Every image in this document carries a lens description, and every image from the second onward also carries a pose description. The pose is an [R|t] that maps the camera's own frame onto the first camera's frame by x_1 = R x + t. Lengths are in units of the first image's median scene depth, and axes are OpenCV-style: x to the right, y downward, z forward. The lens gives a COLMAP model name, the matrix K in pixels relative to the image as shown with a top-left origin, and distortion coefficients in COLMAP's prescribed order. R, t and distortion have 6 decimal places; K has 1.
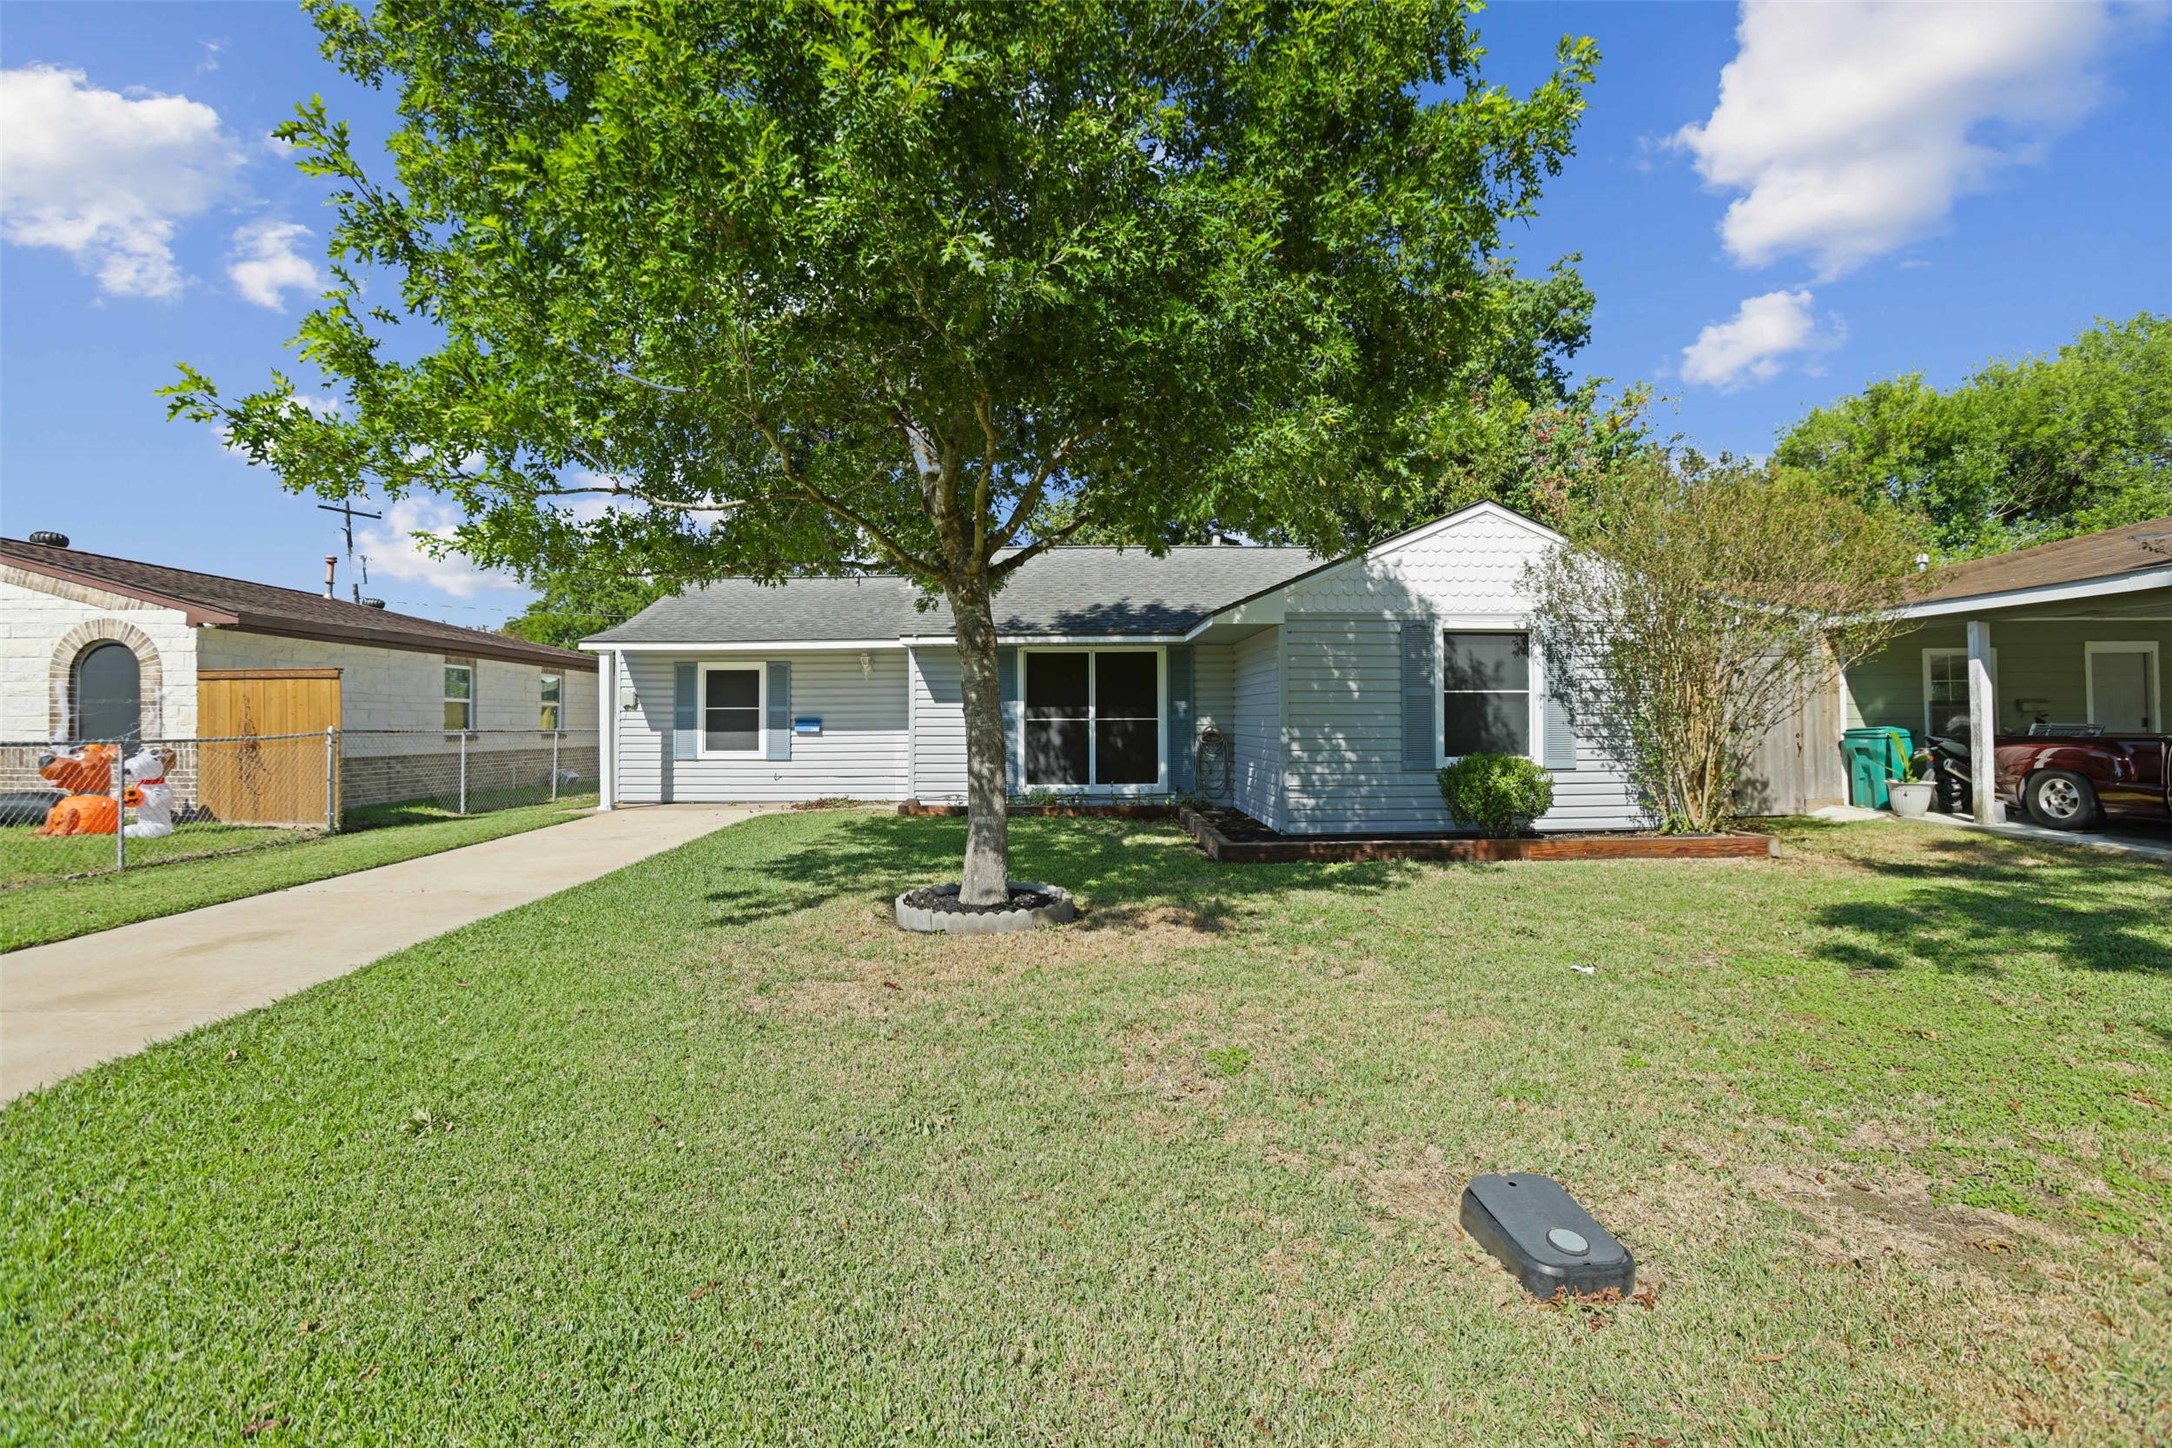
lens RADIAL K [[964.5, 0, 1085.6], [0, 964.5, 704.8], [0, 0, 1]] dist [-0.076446, 0.019186]
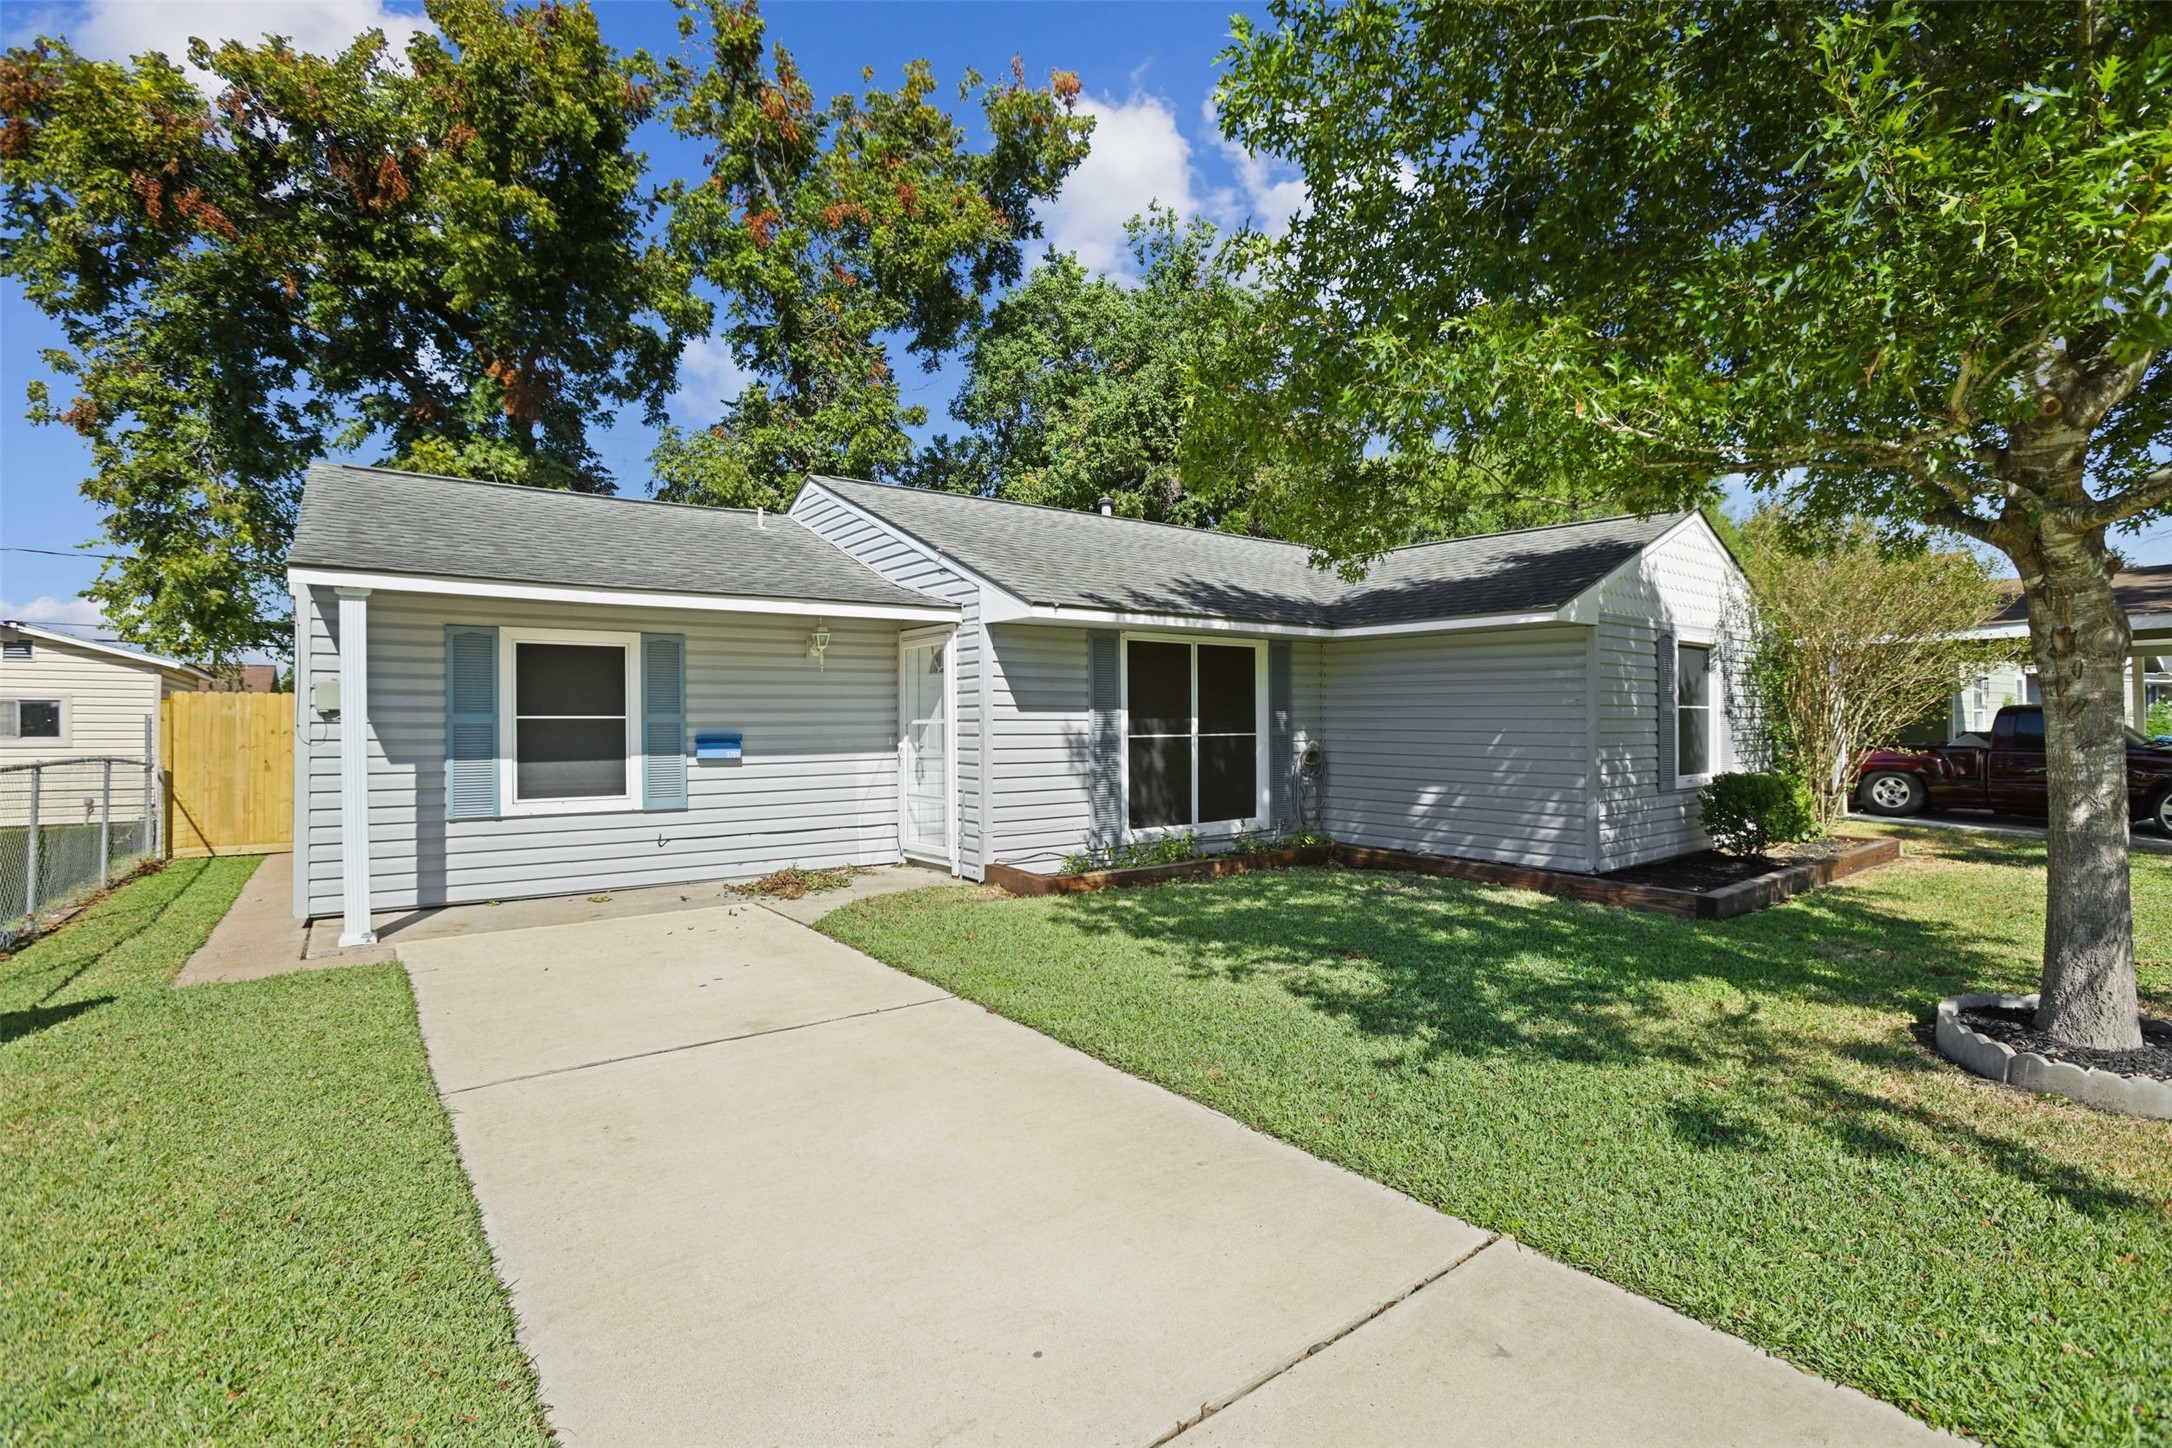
lens RADIAL K [[964.5, 0, 1085.6], [0, 964.5, 704.8], [0, 0, 1]] dist [-0.076446, 0.019186]
pose [[0.816129, 0.007567, 0.577821, -0.483598], [-0.014019, 0.999879, 0.006708, -0.011746], [-0.577700, -0.013575, 0.816136, 0.447764]]
